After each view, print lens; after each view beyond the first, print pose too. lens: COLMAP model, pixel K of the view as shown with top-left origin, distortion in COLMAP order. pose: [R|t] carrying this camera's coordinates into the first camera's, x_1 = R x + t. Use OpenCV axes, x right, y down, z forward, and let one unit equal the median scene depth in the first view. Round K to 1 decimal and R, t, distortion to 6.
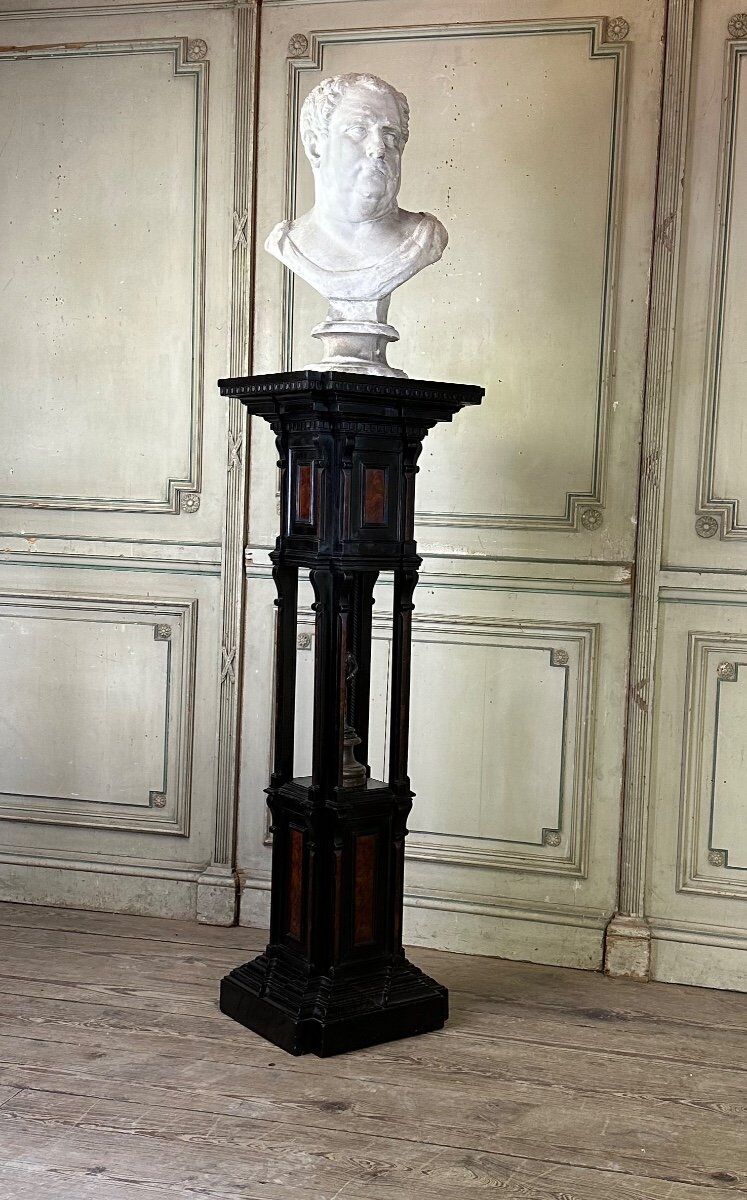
lens RADIAL K [[1414.5, 0, 434.4], [0, 1414.5, 615.6], [0, 0, 1]] dist [0.116605, 0.000000]
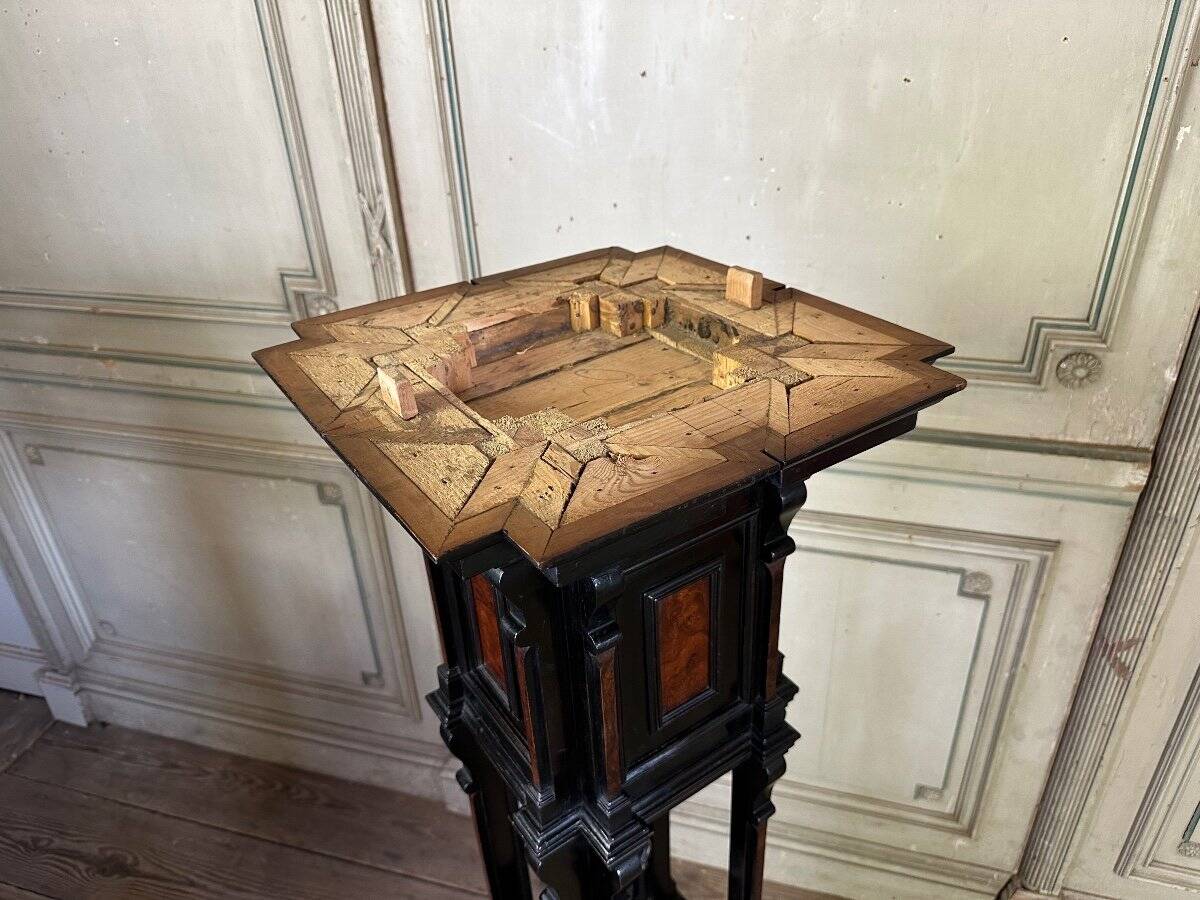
lens RADIAL K [[863.5, 0, 607.9], [0, 863.5, 454.4], [0, 0, 1]] dist [0.004311, -0.026765]
pose [[0.996660, -0.055730, -0.059690, -0.039364], [0.076416, 0.894239, 0.441019, -0.190427], [0.028799, -0.444107, 0.895511, 0.712634]]
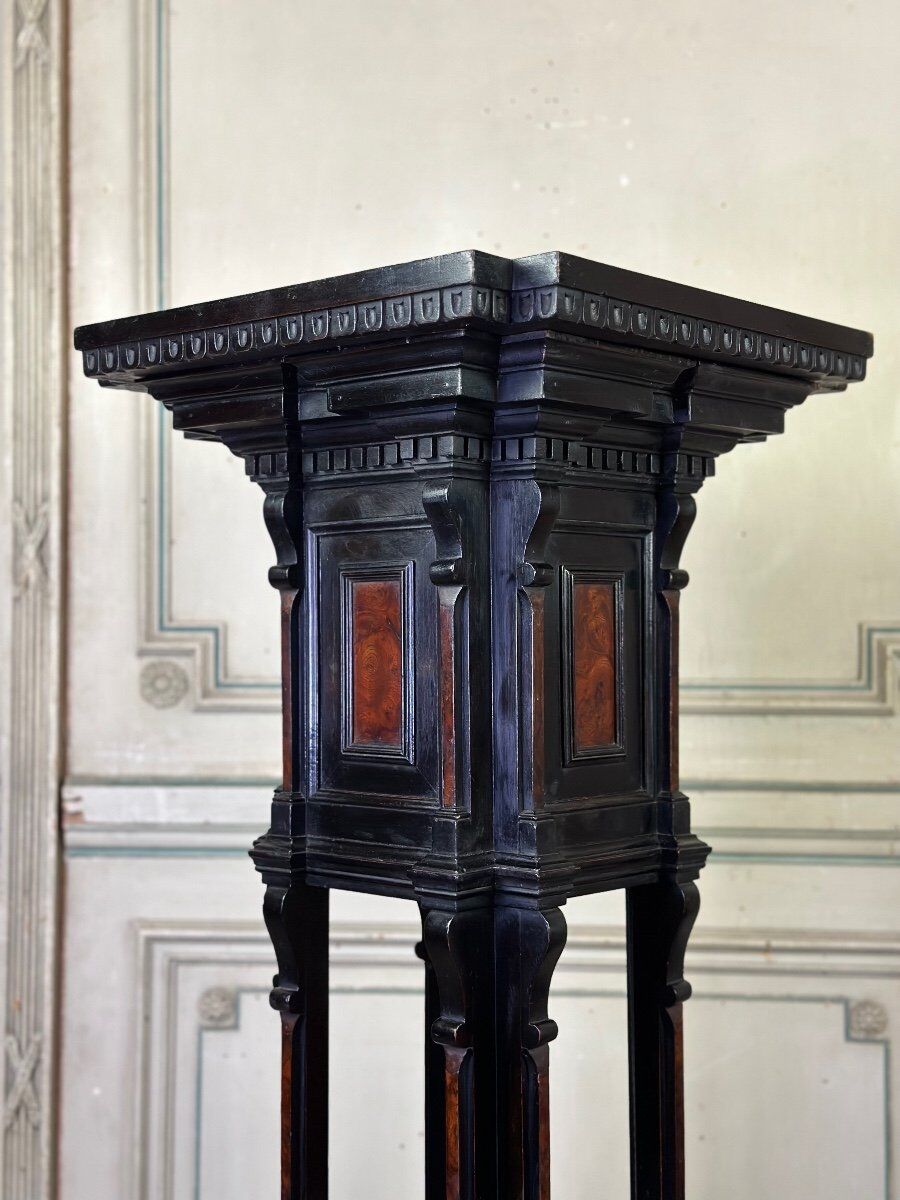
lens RADIAL K [[1676.9, 0, 442.1], [0, 1676.9, 606.8], [0, 0, 1]] dist [0.116360, 0.000000]
pose [[0.978025, -0.033106, 0.205841, -0.134204], [0.049859, 0.995804, -0.076738, -0.059961], [-0.202436, 0.085314, 0.975572, 0.537599]]
